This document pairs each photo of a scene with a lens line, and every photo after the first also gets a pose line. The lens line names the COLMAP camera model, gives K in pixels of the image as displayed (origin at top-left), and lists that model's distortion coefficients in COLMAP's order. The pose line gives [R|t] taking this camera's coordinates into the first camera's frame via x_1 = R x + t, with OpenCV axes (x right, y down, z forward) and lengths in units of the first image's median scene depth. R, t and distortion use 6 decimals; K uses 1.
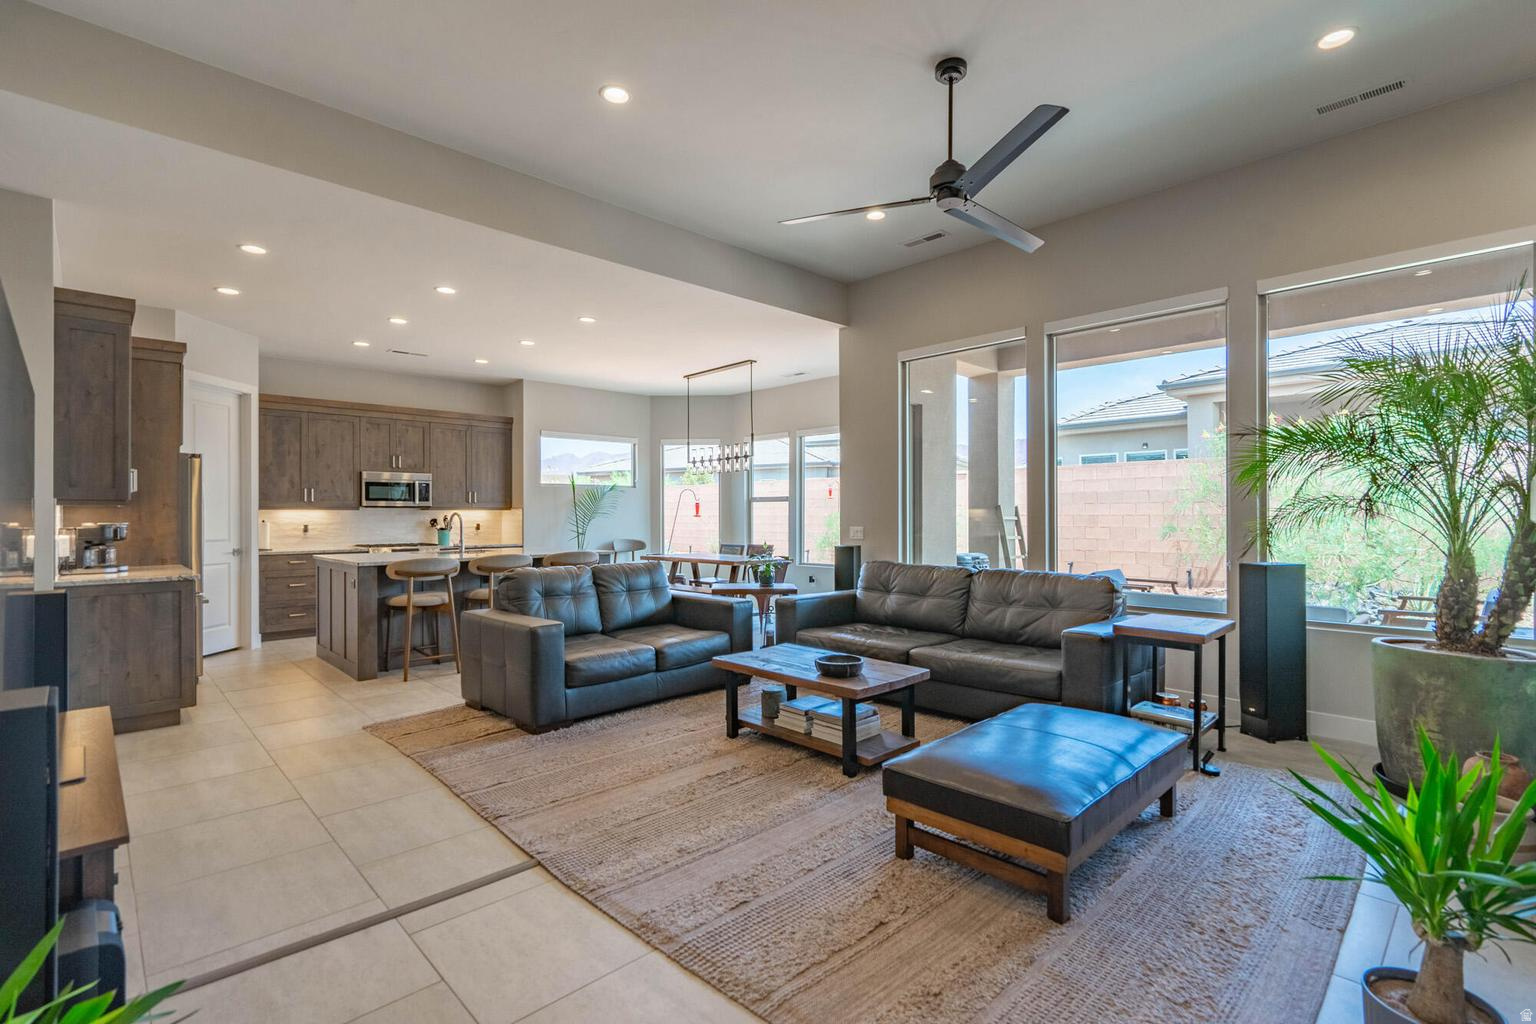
lens RADIAL K [[715.6, 0, 773.5], [0, 715.6, 508.5], [0, 0, 1]] dist [-0.002384, 0.001589]
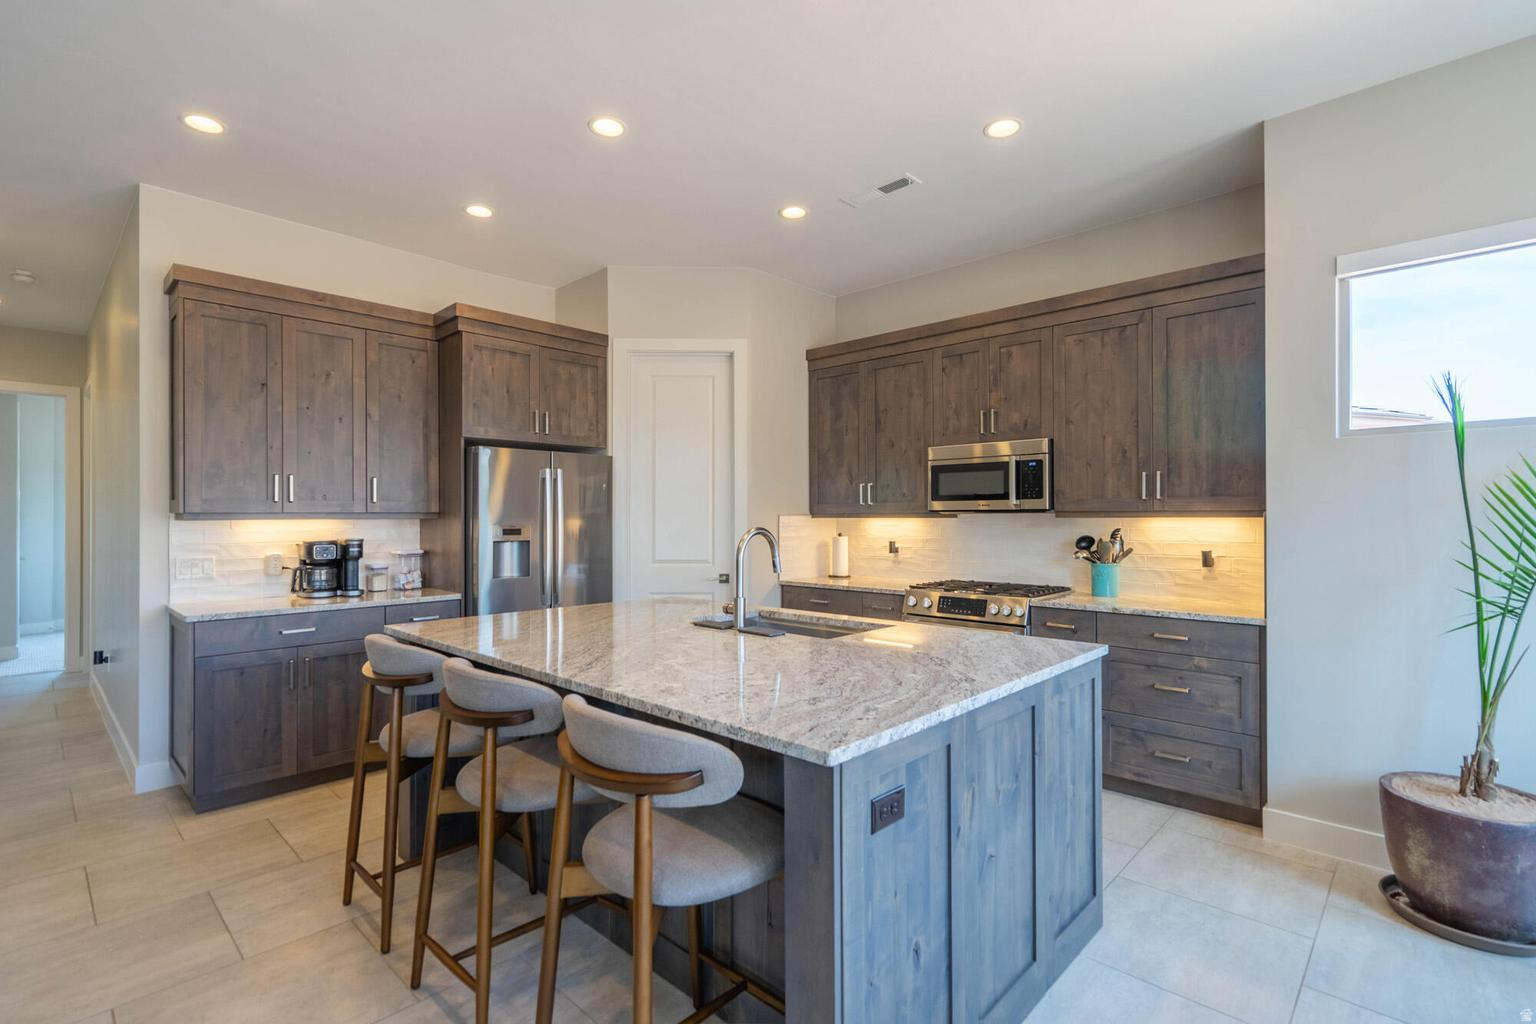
lens RADIAL K [[715.6, 0, 753.5], [0, 715.6, 516.9], [0, 0, 1]] dist [-0.002384, 0.001589]
pose [[0.021507, 0.006916, -0.999745, -0.025779], [0.013146, 0.999888, 0.007199, -0.003846], [0.999682, -0.013298, 0.021413, 0.767494]]
